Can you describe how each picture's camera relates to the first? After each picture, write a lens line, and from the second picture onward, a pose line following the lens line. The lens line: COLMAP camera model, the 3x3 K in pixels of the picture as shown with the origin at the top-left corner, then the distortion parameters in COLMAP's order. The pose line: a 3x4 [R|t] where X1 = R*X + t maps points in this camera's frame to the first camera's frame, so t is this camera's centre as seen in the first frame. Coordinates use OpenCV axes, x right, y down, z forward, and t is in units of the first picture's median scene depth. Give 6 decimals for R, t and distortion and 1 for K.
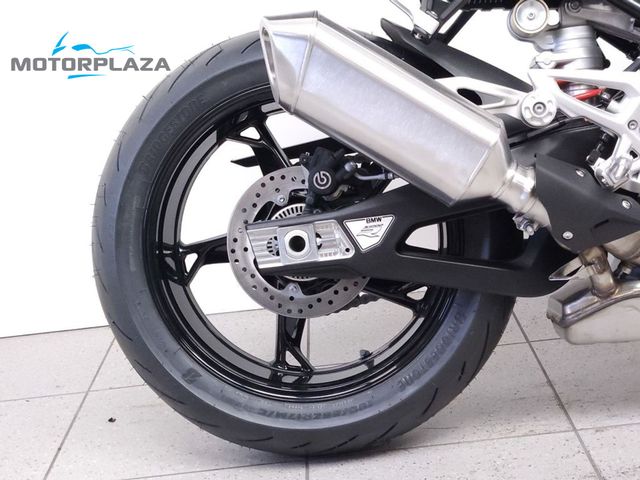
lens RADIAL K [[1250.4, 0, 320.0], [0, 1250.4, 240.0], [0, 0, 1]] dist [-0.079515, 1.649815]
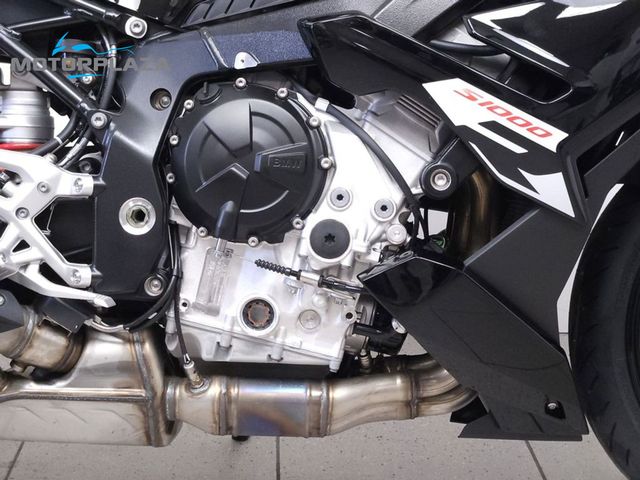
lens RADIAL K [[1250.4, 0, 320.0], [0, 1250.4, 240.0], [0, 0, 1]] dist [-0.079515, 1.649815]
pose [[0.991143, 0.116131, 0.064414, 0.391819], [-0.116965, 0.993092, 0.009314, -0.101880], [-0.062888, -0.016766, 0.997880, 0.080168]]
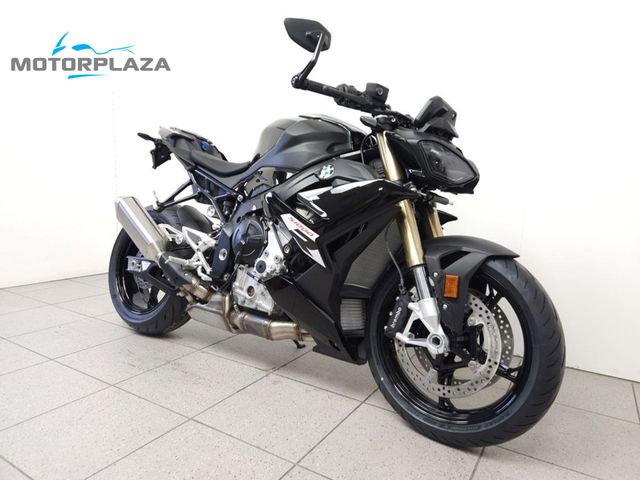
lens RADIAL K [[430.3, 0, 320.0], [0, 430.3, 240.0], [0, 0, 1]] dist [0.054910, -0.001623]
pose [[0.829420, 0.198274, -0.522254, 0.996374], [-0.254214, 0.966447, -0.036819, -0.146297], [0.497430, 0.163303, 0.851995, 0.238323]]
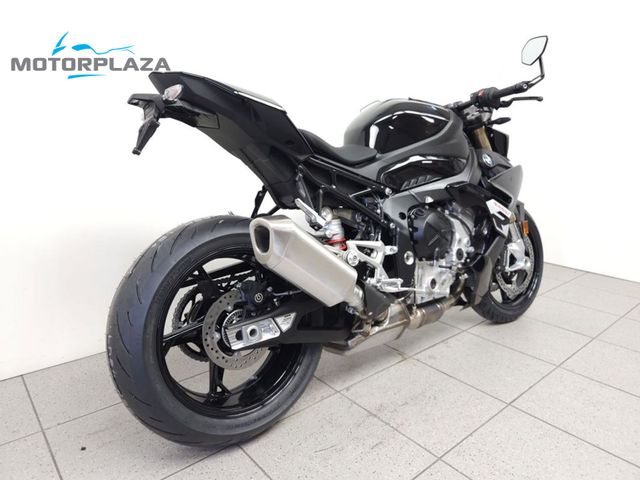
lens RADIAL K [[430.3, 0, 320.0], [0, 430.3, 240.0], [0, 0, 1]] dist [0.054910, -0.001623]
pose [[0.765925, -0.017152, 0.642701, -0.357608], [0.053222, 0.997905, -0.036795, -0.108004], [-0.640724, 0.062388, 0.765233, 0.418753]]
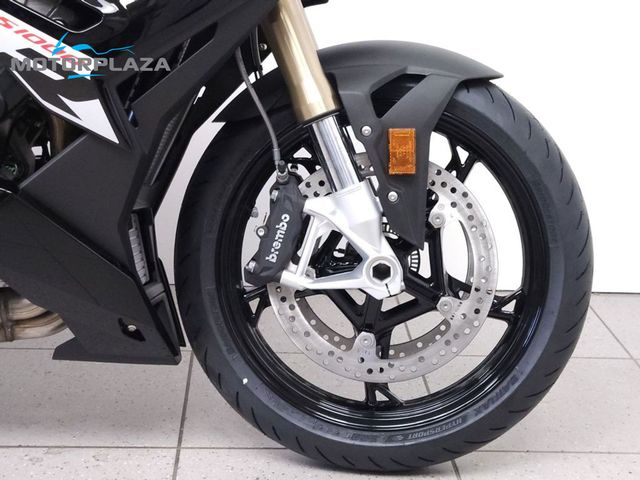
lens RADIAL K [[1250.4, 0, 320.0], [0, 1250.4, 240.0], [0, 0, 1]] dist [-0.079515, 1.649815]
pose [[0.989152, 0.129247, 0.069816, 0.701575], [-0.130046, 0.991483, 0.007004, -0.085818], [-0.068316, -0.016008, 0.997535, 0.009294]]
